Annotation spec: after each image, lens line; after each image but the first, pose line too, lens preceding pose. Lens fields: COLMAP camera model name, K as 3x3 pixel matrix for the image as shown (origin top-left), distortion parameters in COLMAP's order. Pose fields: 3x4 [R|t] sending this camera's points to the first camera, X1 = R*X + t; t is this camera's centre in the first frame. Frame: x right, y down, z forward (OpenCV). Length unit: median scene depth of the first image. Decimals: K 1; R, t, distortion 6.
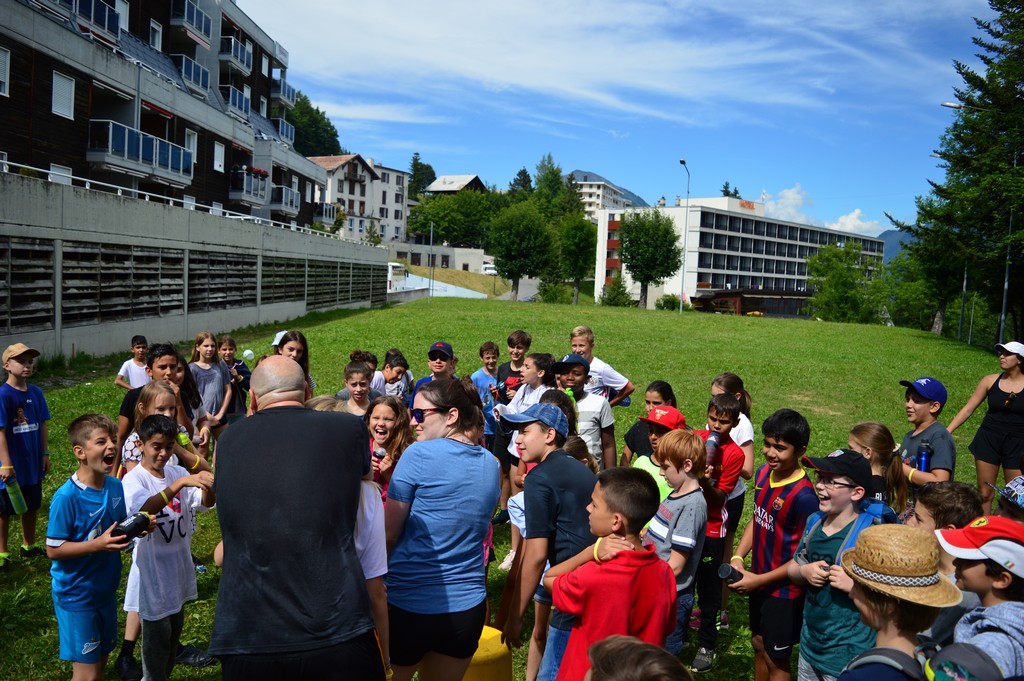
lens RADIAL K [[838.8, 0, 512.0], [0, 838.8, 340.5], [0, 0, 1]] dist [-0.083598, 0.008446]
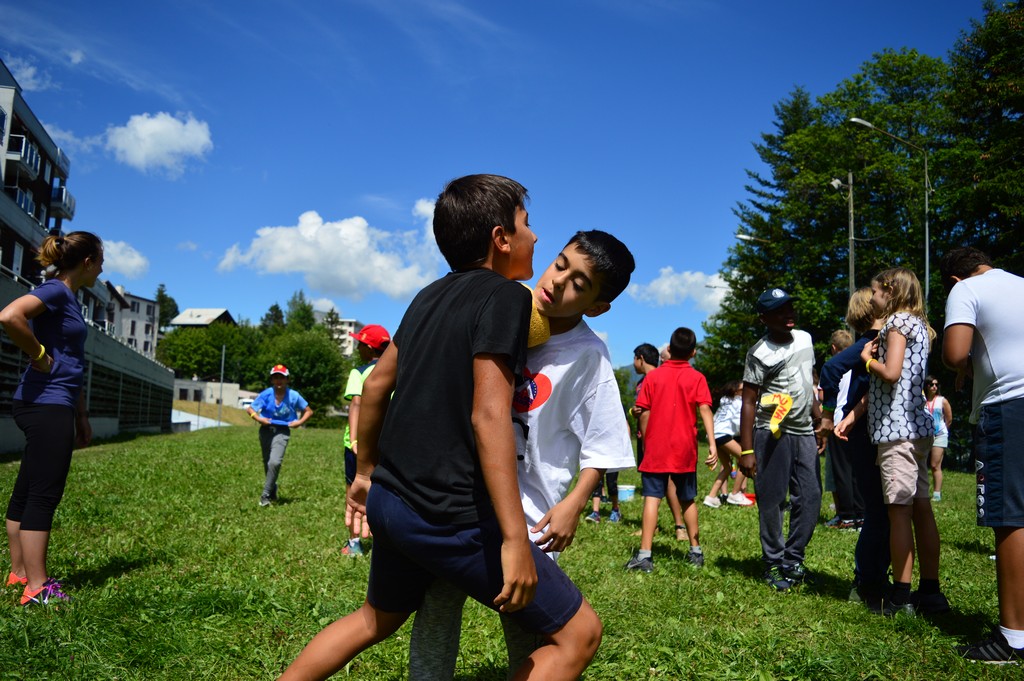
lens RADIAL K [[838.8, 0, 512.0], [0, 838.8, 340.5], [0, 0, 1]] dist [-0.083598, 0.008446]
pose [[0.952212, 0.016981, 0.304964, -0.037568], [0.034232, 0.986230, -0.161798, 0.009100], [-0.303512, 0.164506, 0.938519, 0.006960]]
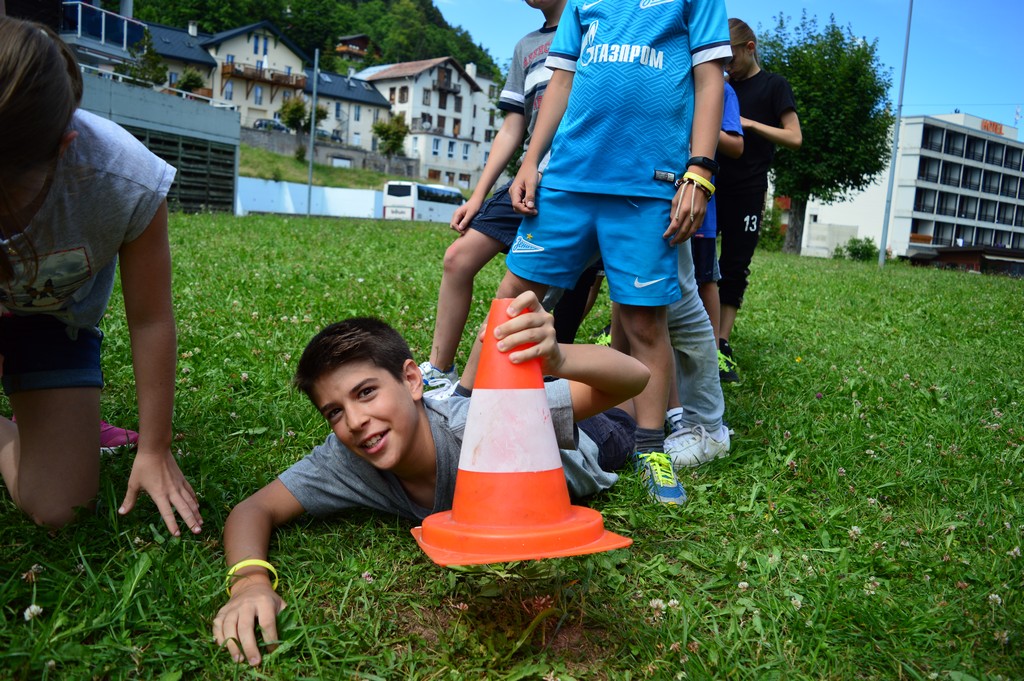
lens RADIAL K [[838.8, 0, 512.0], [0, 838.8, 340.5], [0, 0, 1]] dist [-0.083598, 0.008446]
pose [[0.974530, 0.057900, -0.216655, 0.059604], [-0.047801, 0.997525, 0.051572, -0.003701], [0.219105, -0.039902, 0.974885, 0.290943]]
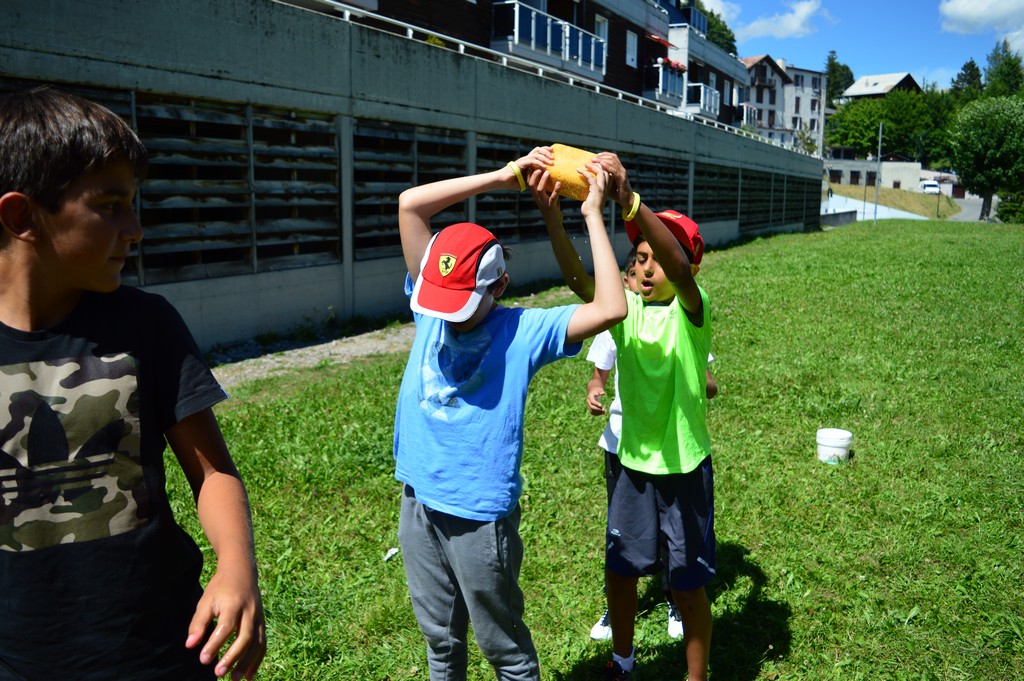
lens RADIAL K [[919.1, 0, 482.8], [0, 919.1, 342.9], [0, 0, 1]] dist [-0.094767, 0.023632]
pose [[0.892853, 0.037087, -0.448819, -0.022756], [-0.003374, 0.997126, 0.075683, 0.001405], [0.450336, -0.066060, 0.890412, 0.033762]]
